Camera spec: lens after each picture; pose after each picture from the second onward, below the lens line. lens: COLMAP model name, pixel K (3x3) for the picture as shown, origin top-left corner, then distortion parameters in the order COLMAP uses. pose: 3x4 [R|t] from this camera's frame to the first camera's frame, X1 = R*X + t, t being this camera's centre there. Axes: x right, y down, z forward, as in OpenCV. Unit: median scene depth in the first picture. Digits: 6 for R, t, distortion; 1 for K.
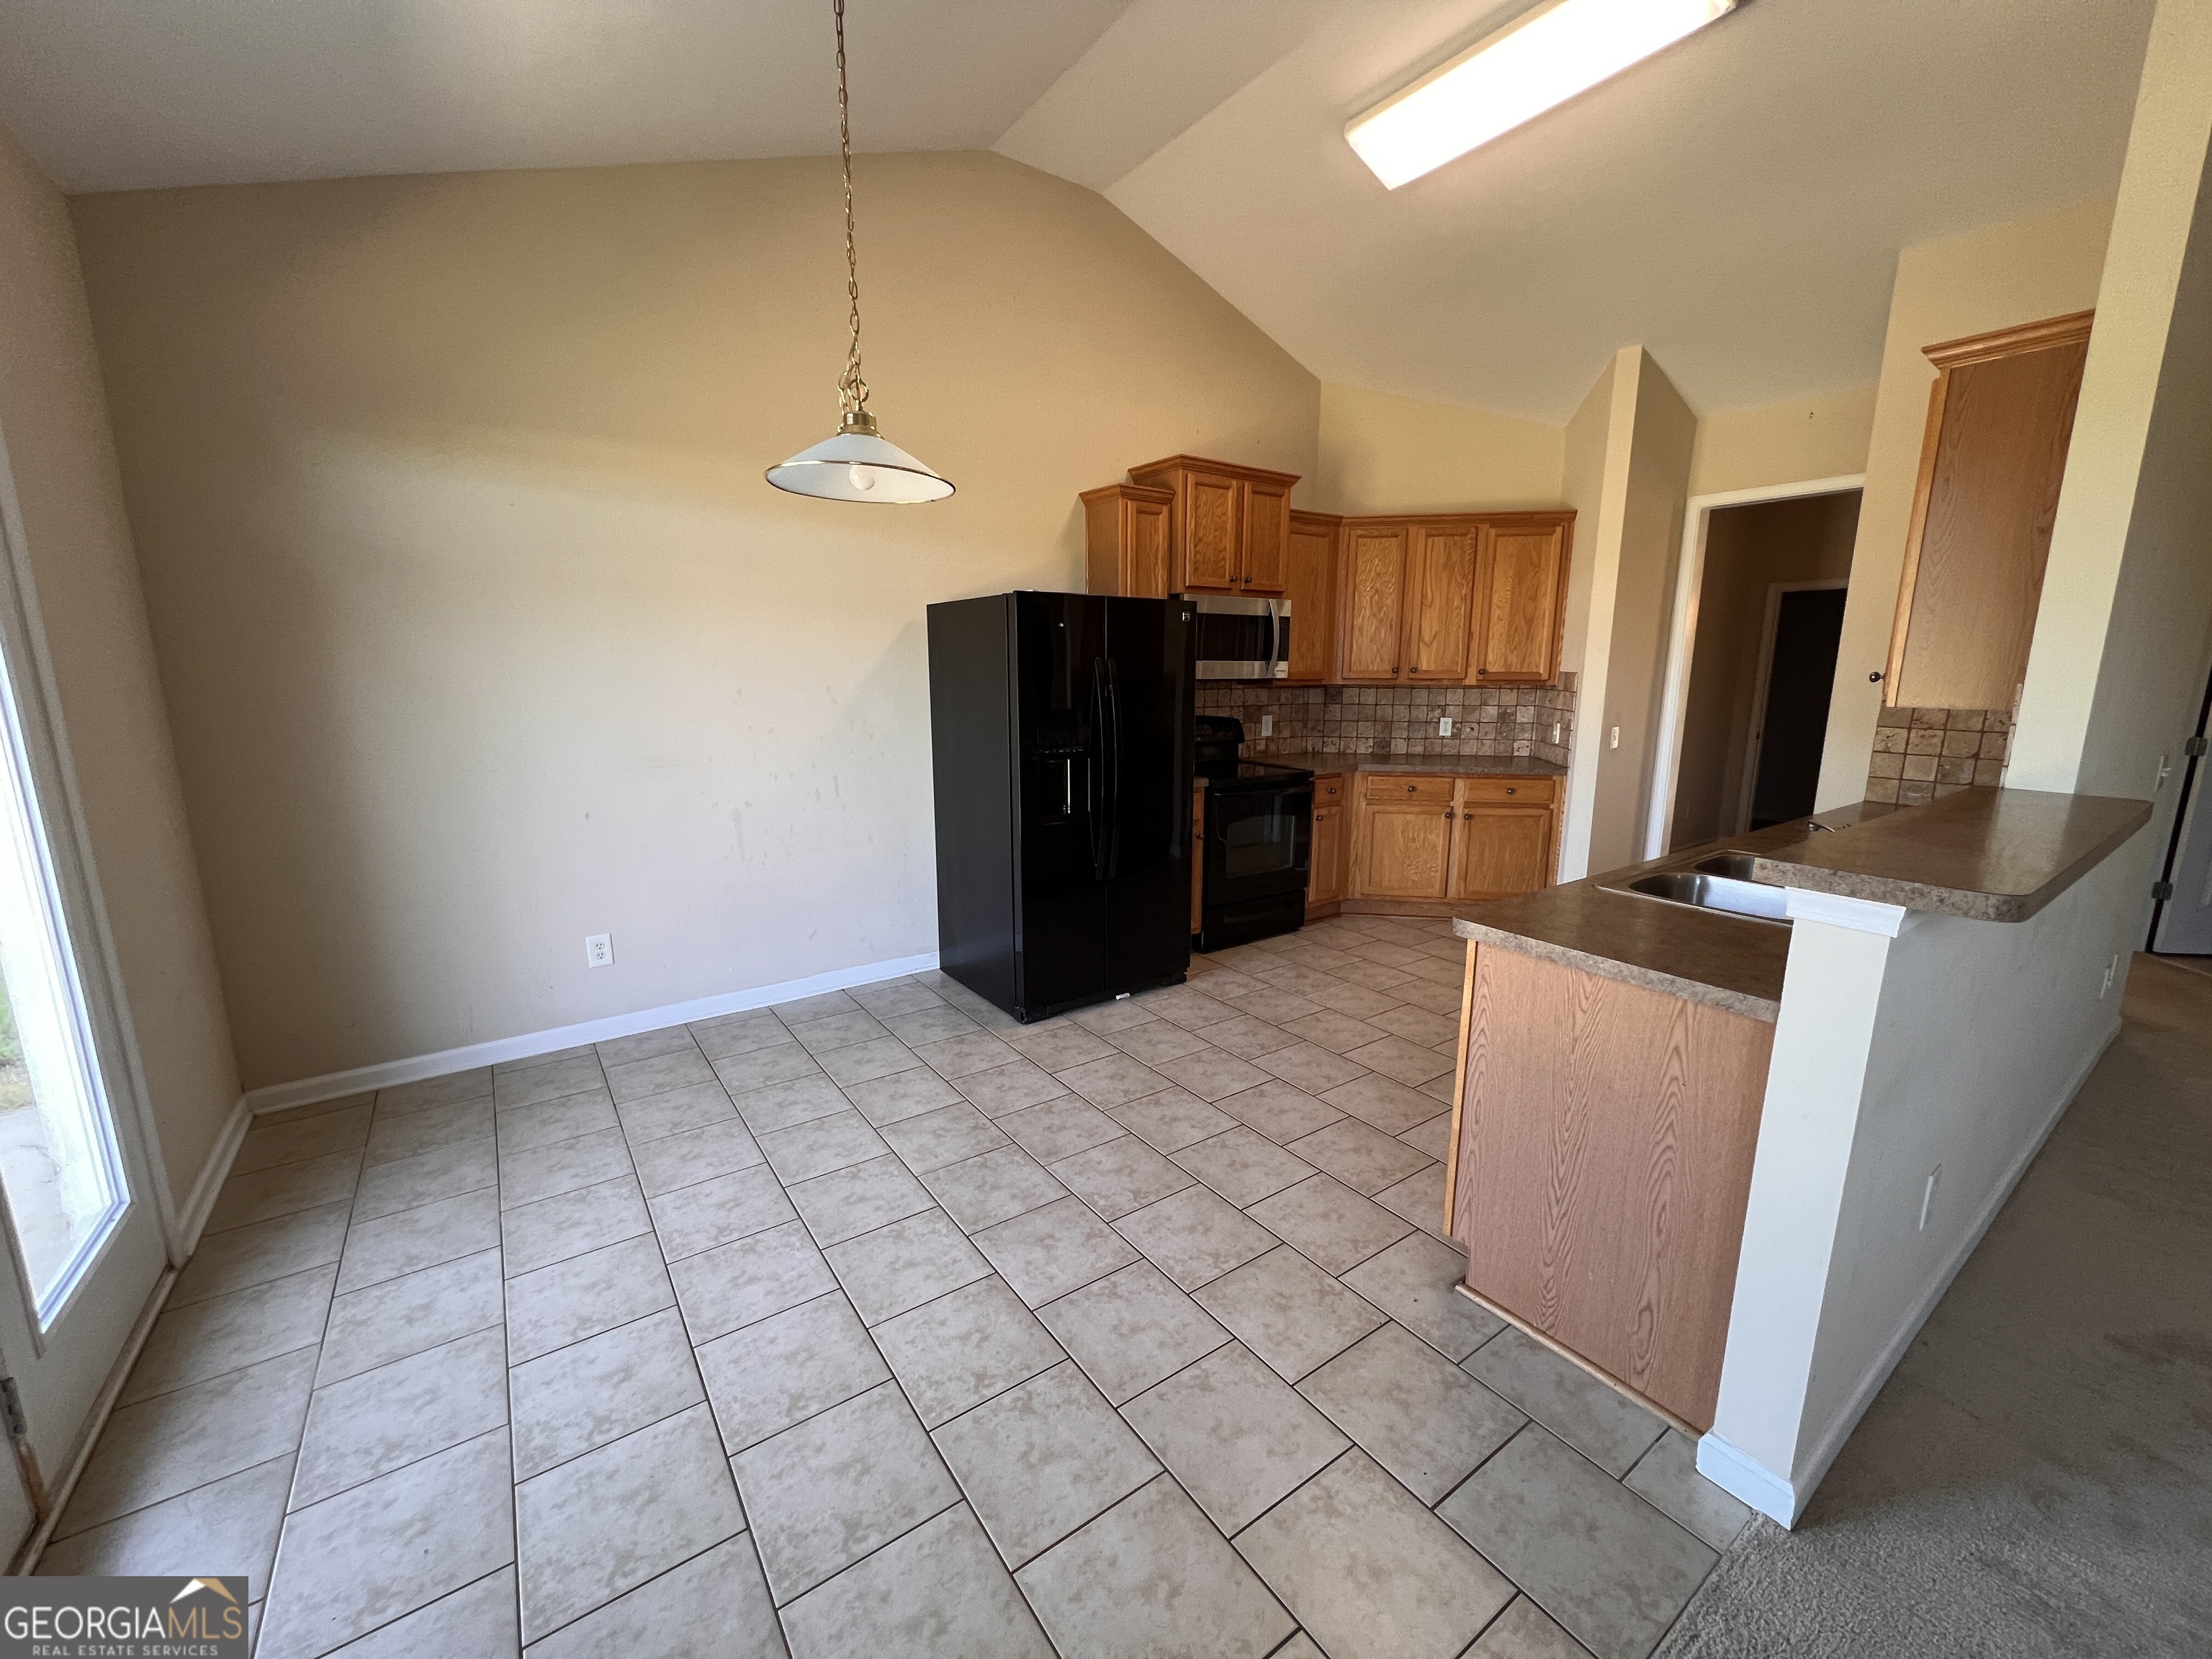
lens RADIAL K [[881.5, 0, 1110.5], [0, 881.5, 832.4], [0, 0, 1]] dist [0.003400, -0.000474]
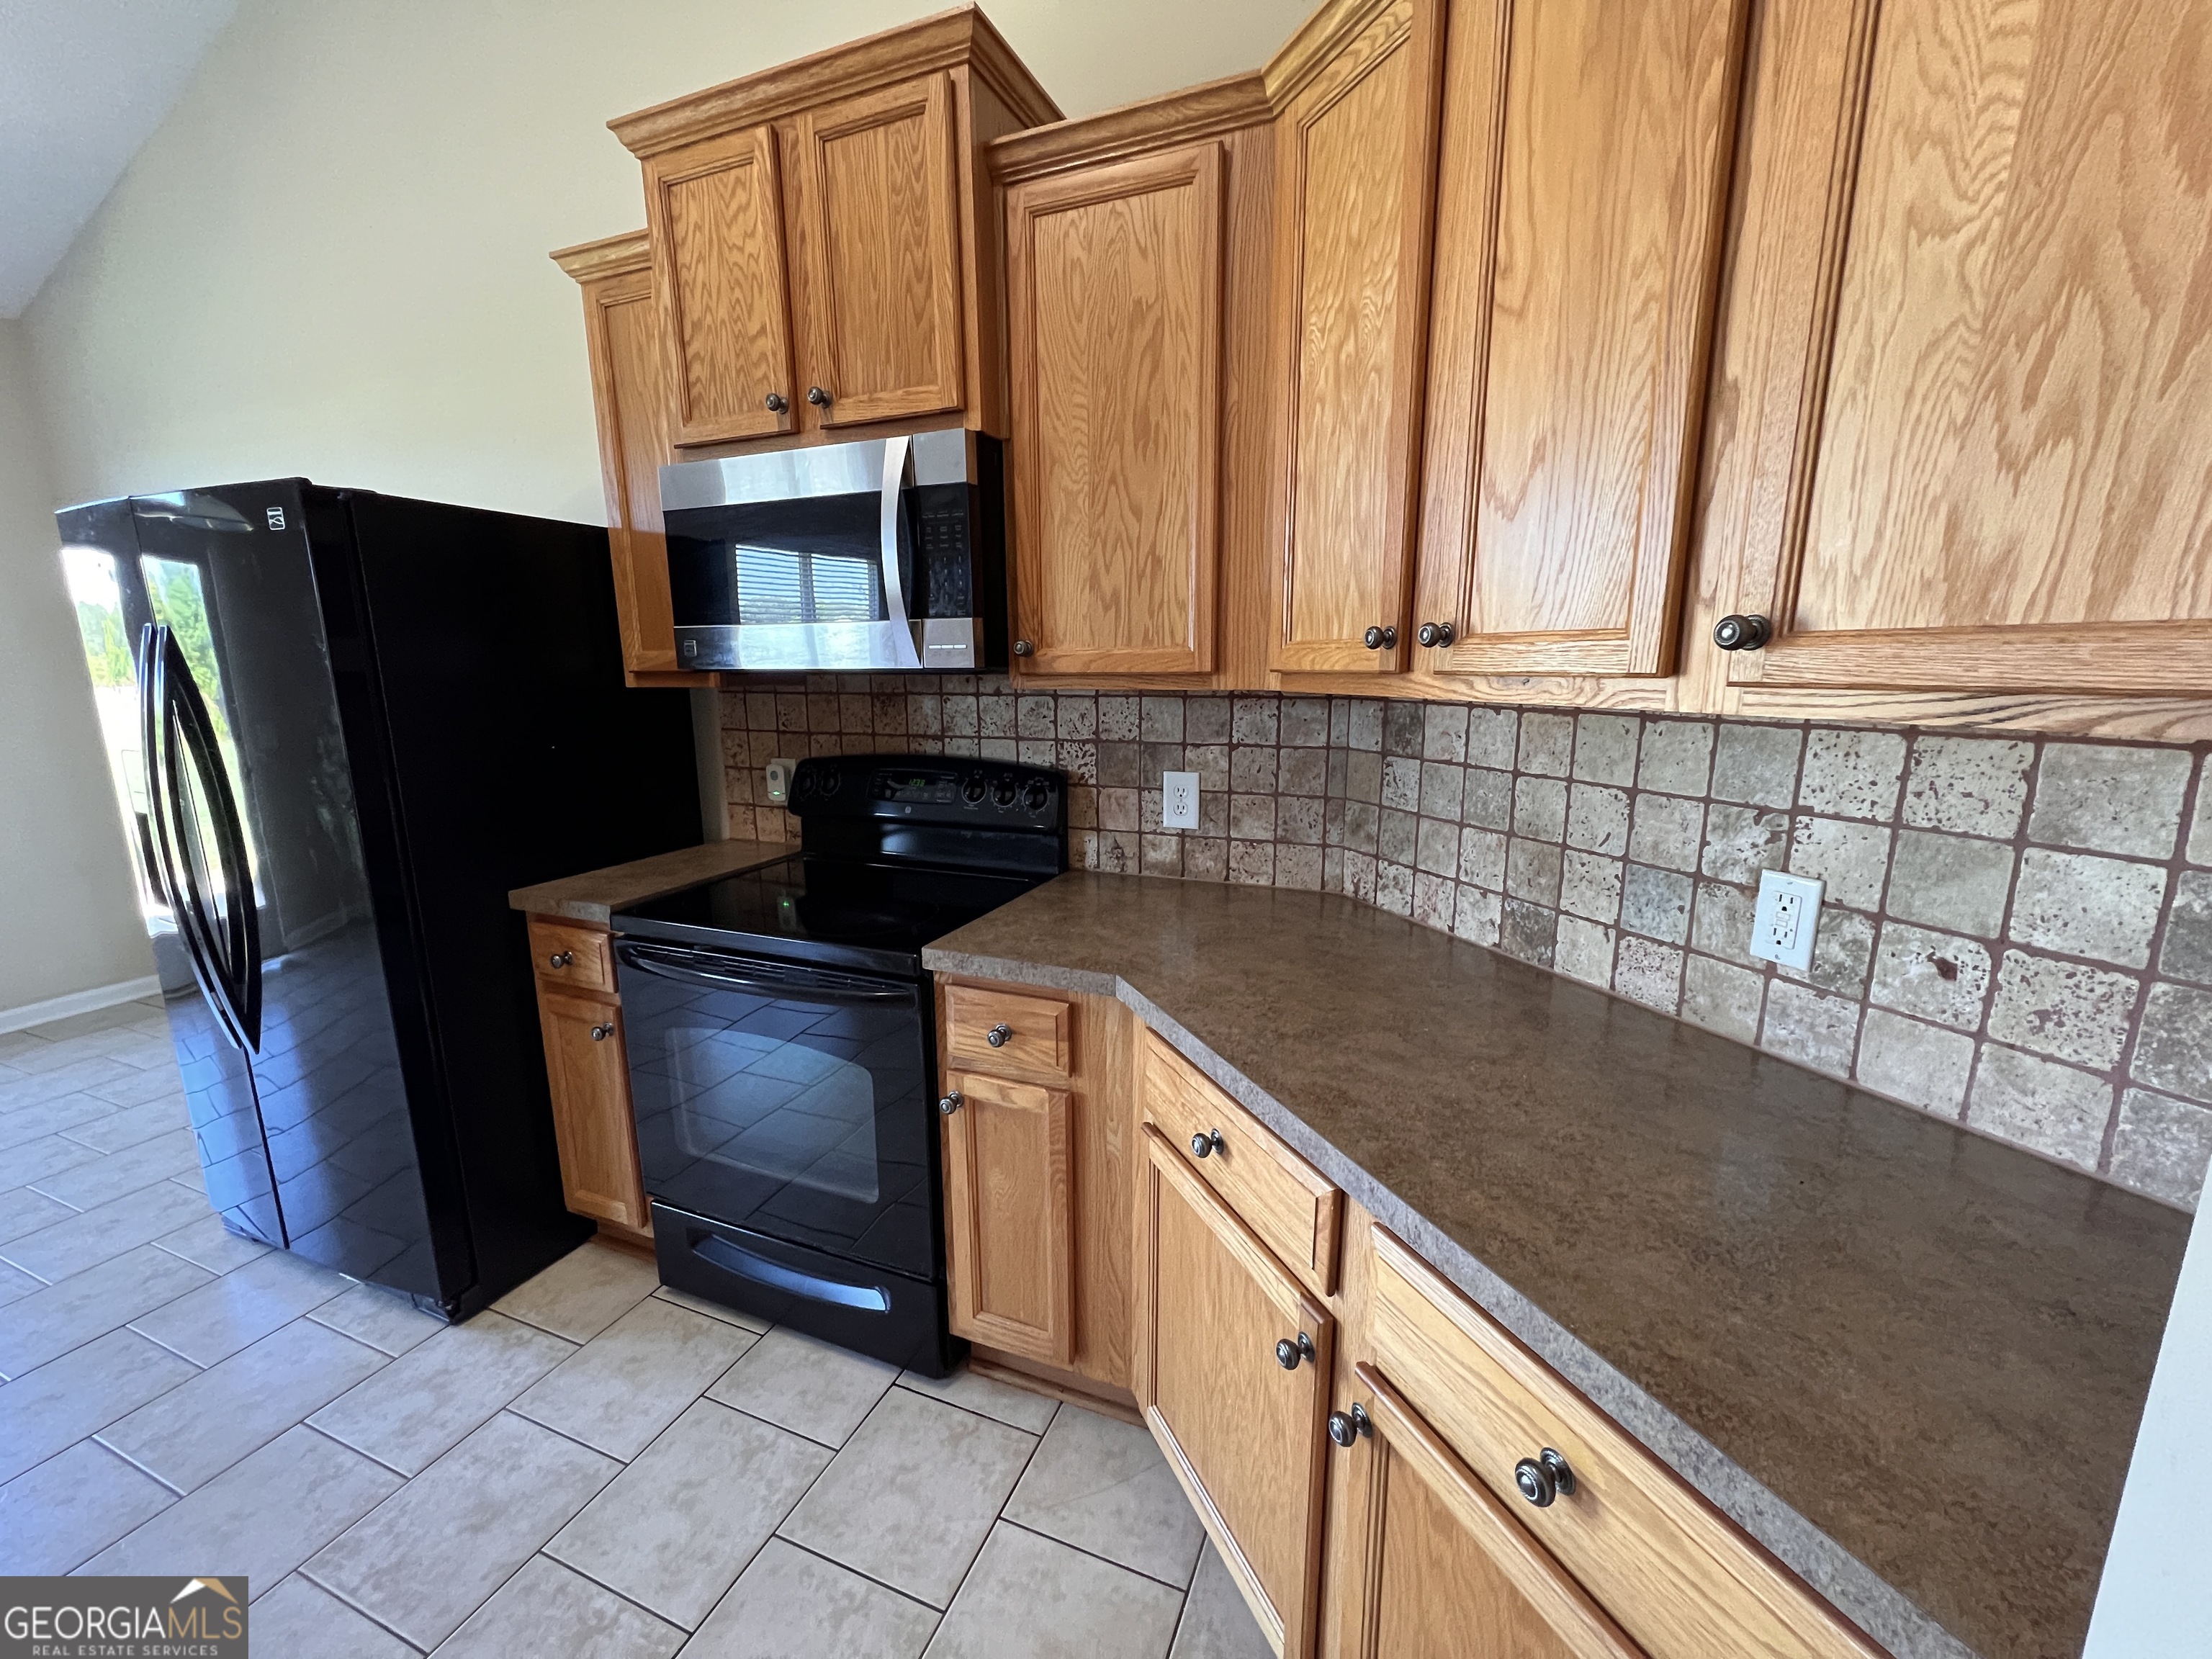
lens RADIAL K [[902.6, 0, 1094.1], [0, 902.6, 834.7], [0, 0, 1]] dist [0.000016, 0.000959]
pose [[0.520980, 0.157452, -0.838921, 0.538686], [-0.149830, 0.984448, 0.091719, -0.154649], [0.840316, 0.077912, 0.536469, 0.879410]]
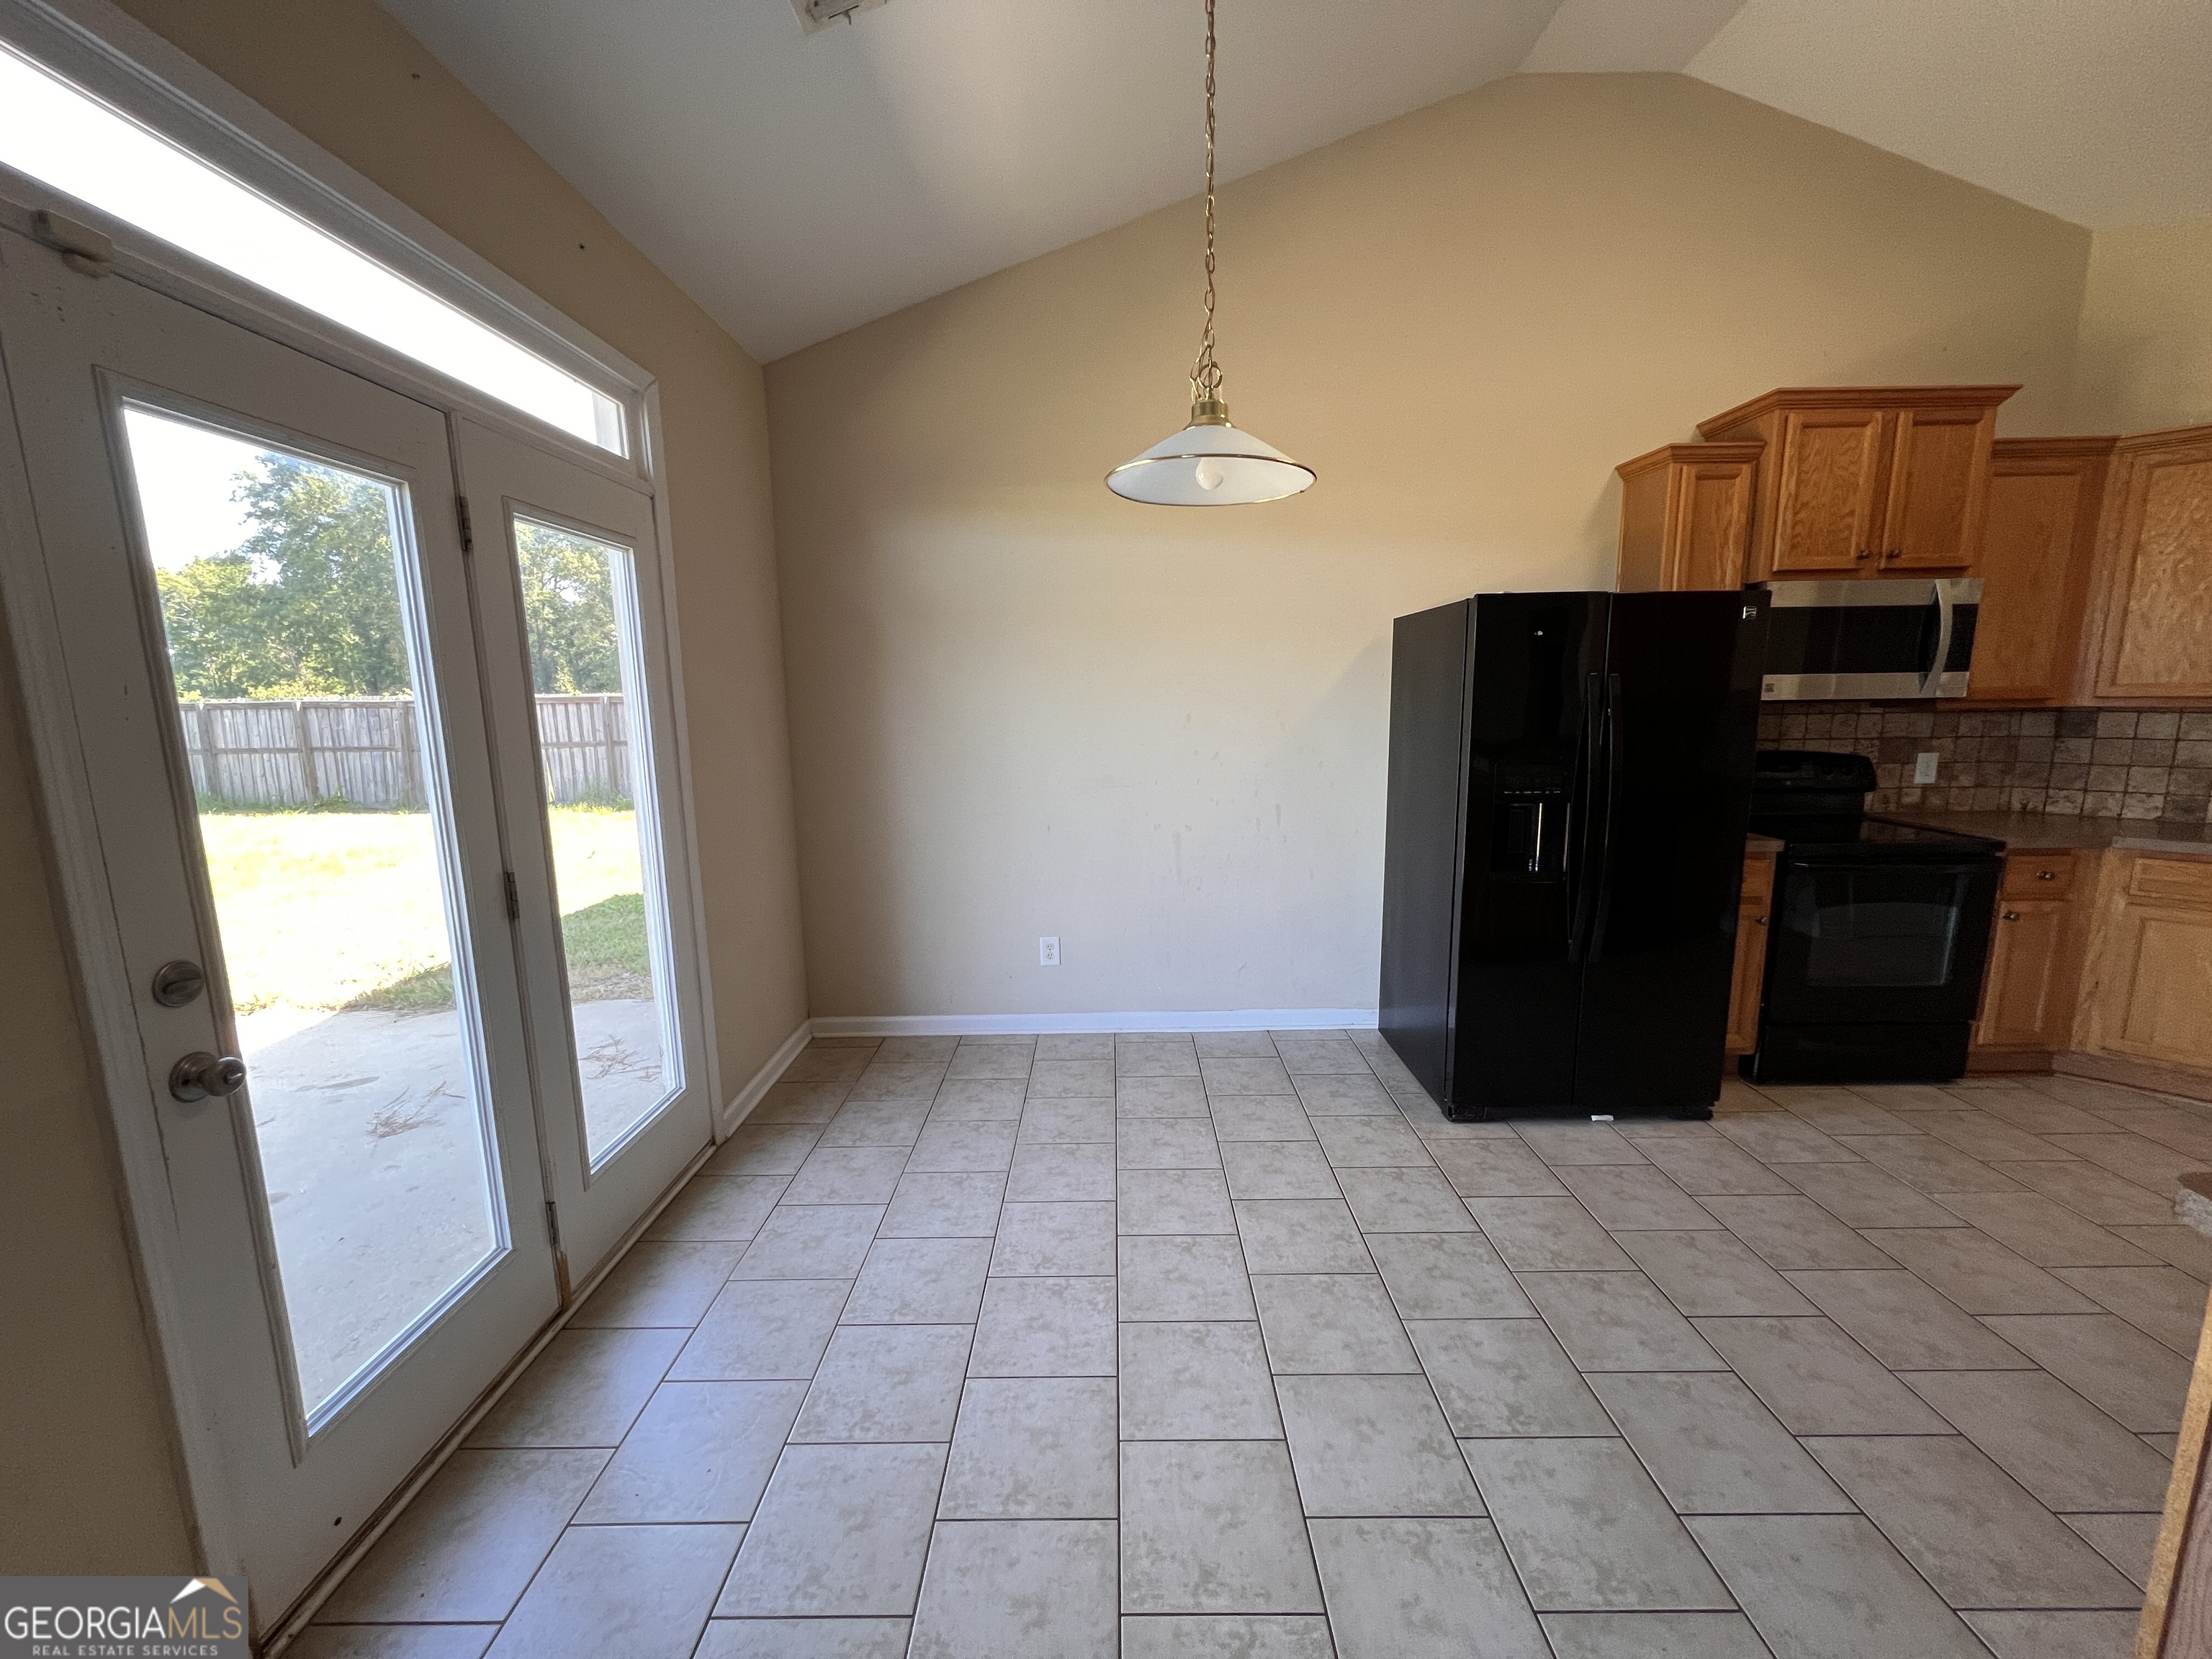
lens RADIAL K [[881.5, 0, 1108.9], [0, 881.5, 833.7], [0, 0, 1]] dist [0.003400, -0.000474]
pose [[0.812148, 0.080534, -0.577867, 0.073422], [-0.094533, 0.995504, 0.005878, -0.018099], [0.575742, 0.049854, 0.816110, 0.103445]]
